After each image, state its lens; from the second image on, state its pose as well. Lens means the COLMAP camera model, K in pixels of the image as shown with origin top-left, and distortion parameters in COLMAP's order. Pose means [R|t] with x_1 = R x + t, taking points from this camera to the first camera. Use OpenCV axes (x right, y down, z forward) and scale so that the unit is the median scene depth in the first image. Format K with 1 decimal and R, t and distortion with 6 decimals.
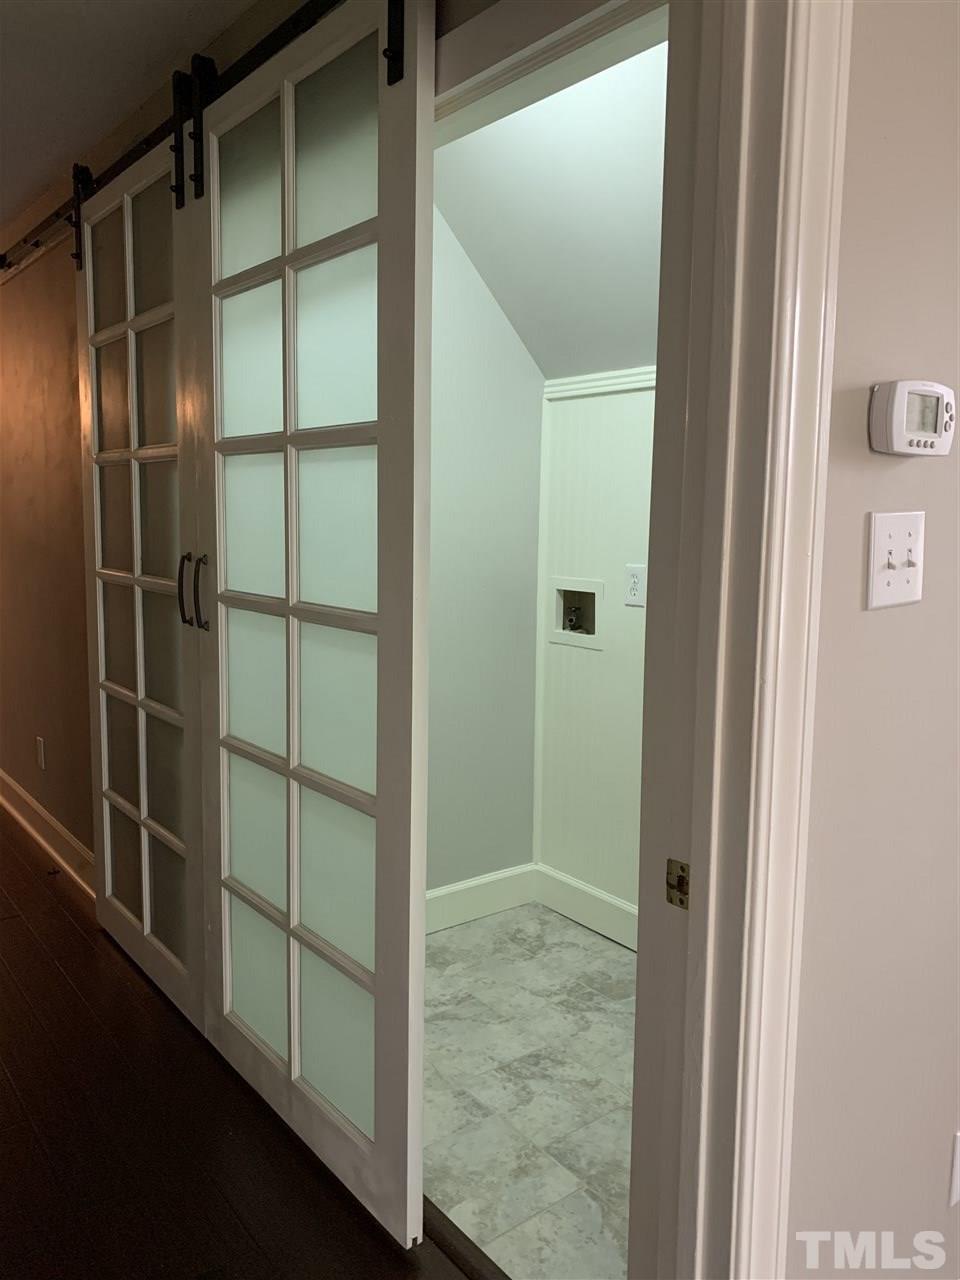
lens RADIAL K [[984.7, 0, 480.3], [0, 984.7, 636.6], [0, 0, 1]] dist [0.042429, -0.039660]
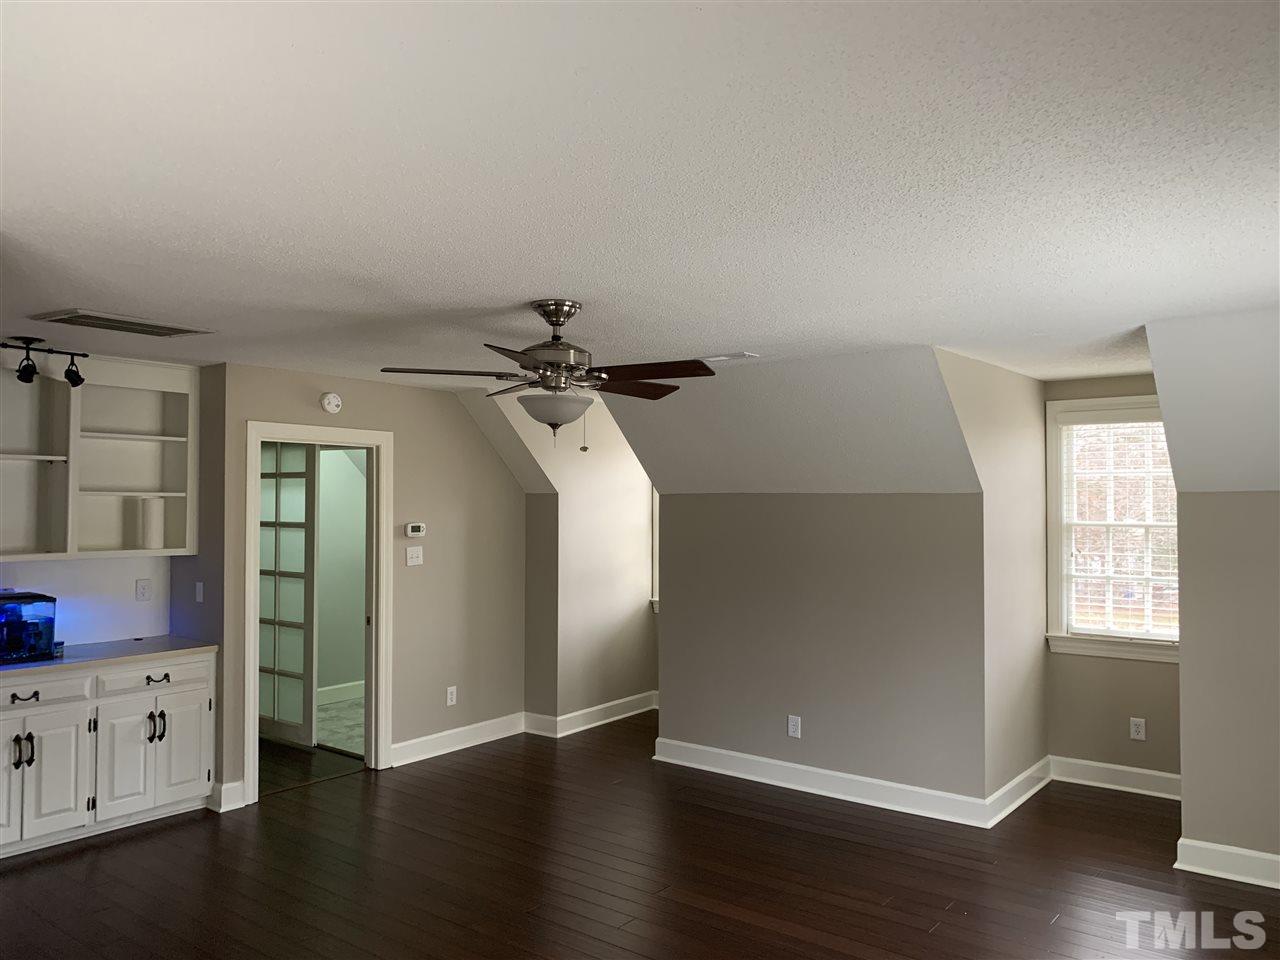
lens RADIAL K [[1031.9, 0, 637.3], [0, 1031.9, 480.4], [0, 0, 1]] dist [0.046115, -0.020257]
pose [[0.967605, -0.010012, 0.252272, 0.120315], [0.043656, 0.990797, -0.128123, 0.180148], [-0.248667, 0.134985, 0.959137, -2.984758]]
